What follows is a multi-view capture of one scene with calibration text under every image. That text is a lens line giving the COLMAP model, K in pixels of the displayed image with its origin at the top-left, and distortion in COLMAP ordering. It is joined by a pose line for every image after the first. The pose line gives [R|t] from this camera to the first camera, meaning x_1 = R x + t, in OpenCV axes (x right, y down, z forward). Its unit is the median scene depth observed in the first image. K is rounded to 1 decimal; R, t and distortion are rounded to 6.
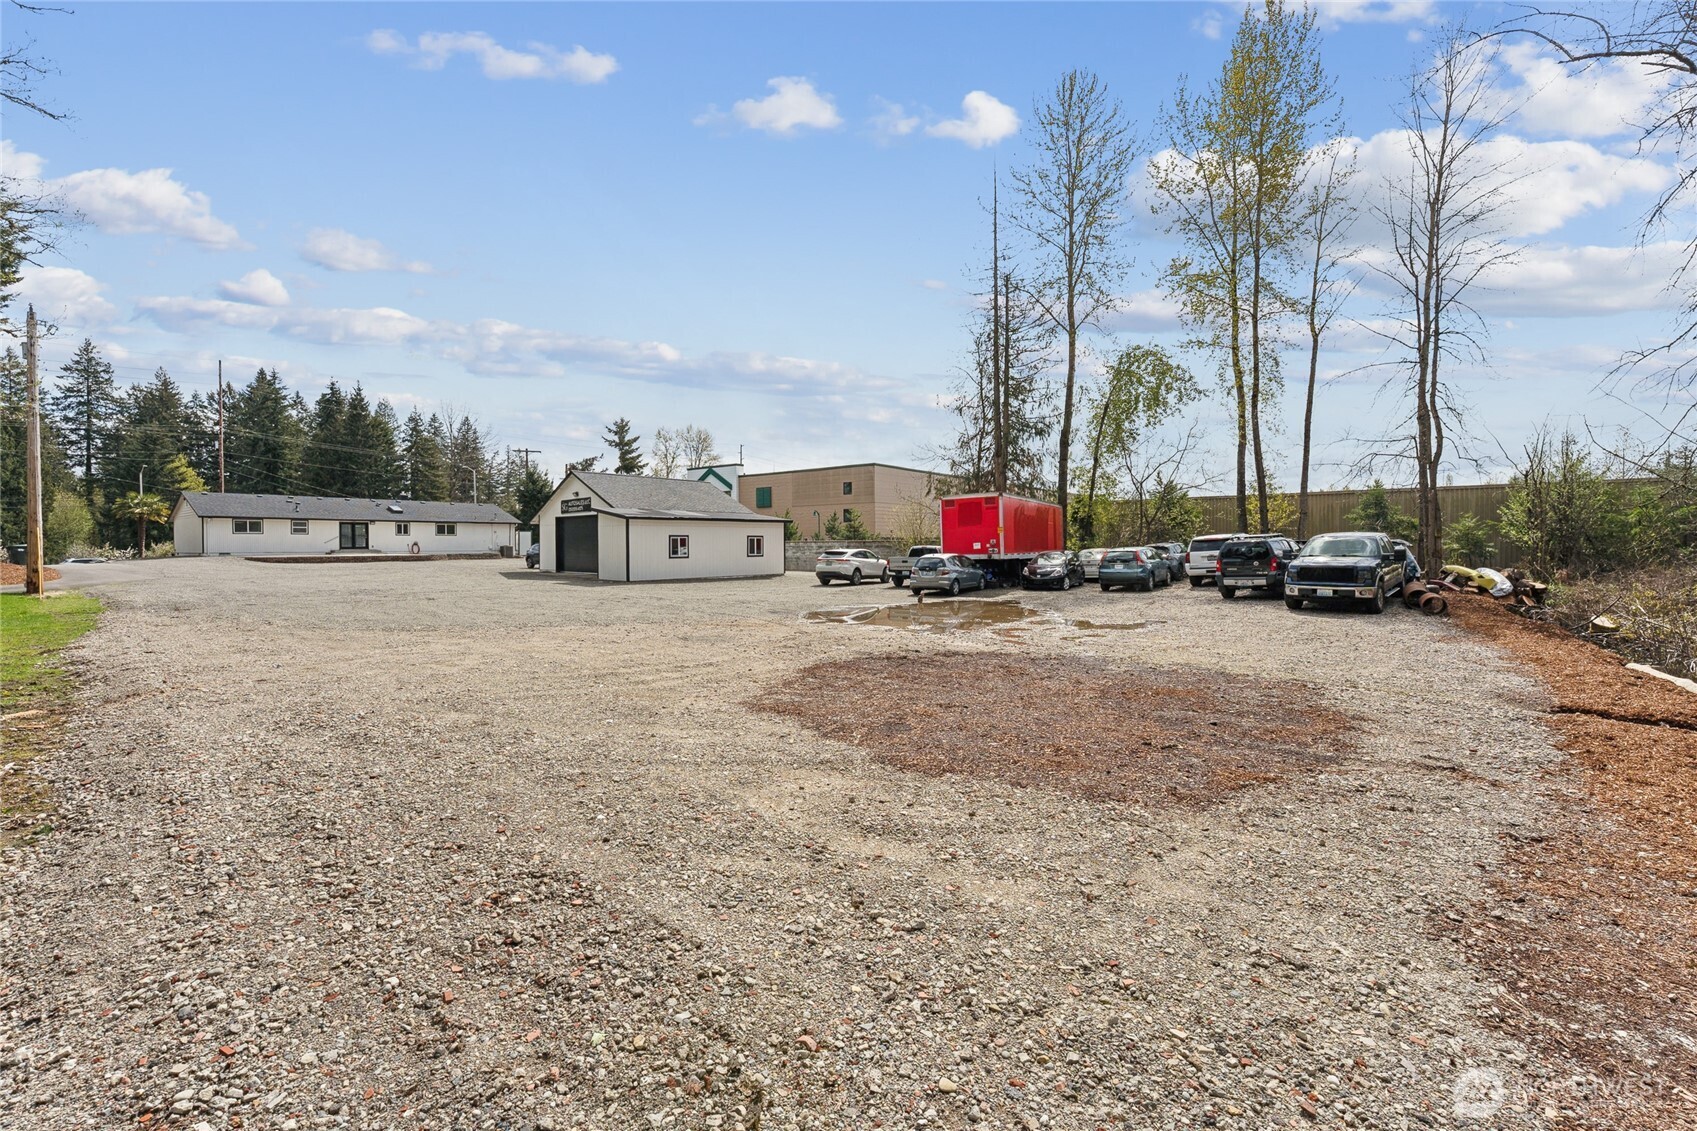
lens RADIAL K [[686.0, 0, 844.5], [0, 686.0, 554.0], [0, 0, 1]] dist [-0.000126, -0.000063]
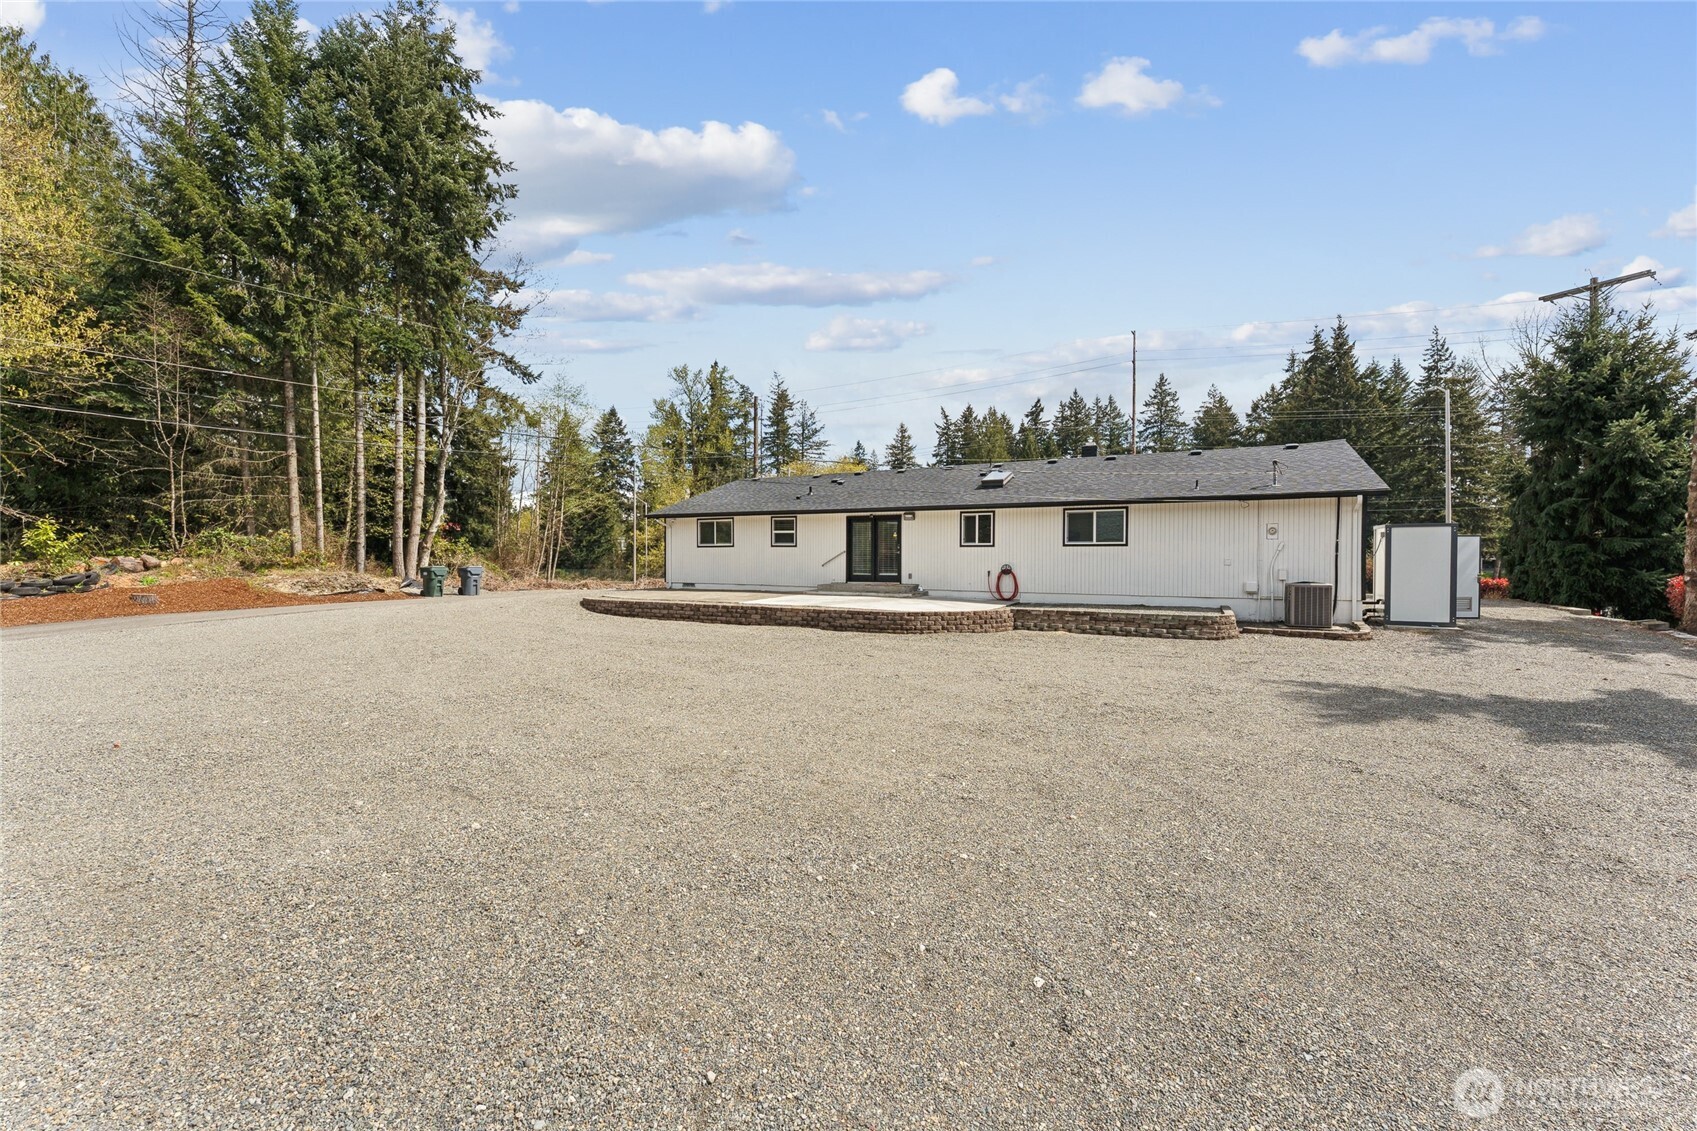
lens RADIAL K [[686.0, 0, 844.5], [0, 686.0, 554.0], [0, 0, 1]] dist [-0.000126, -0.000063]
pose [[0.197245, 0.001446, -0.980353, -0.278934], [-0.017139, 0.999851, -0.001974, -0.019558], [0.980204, 0.017191, 0.197240, 0.775738]]
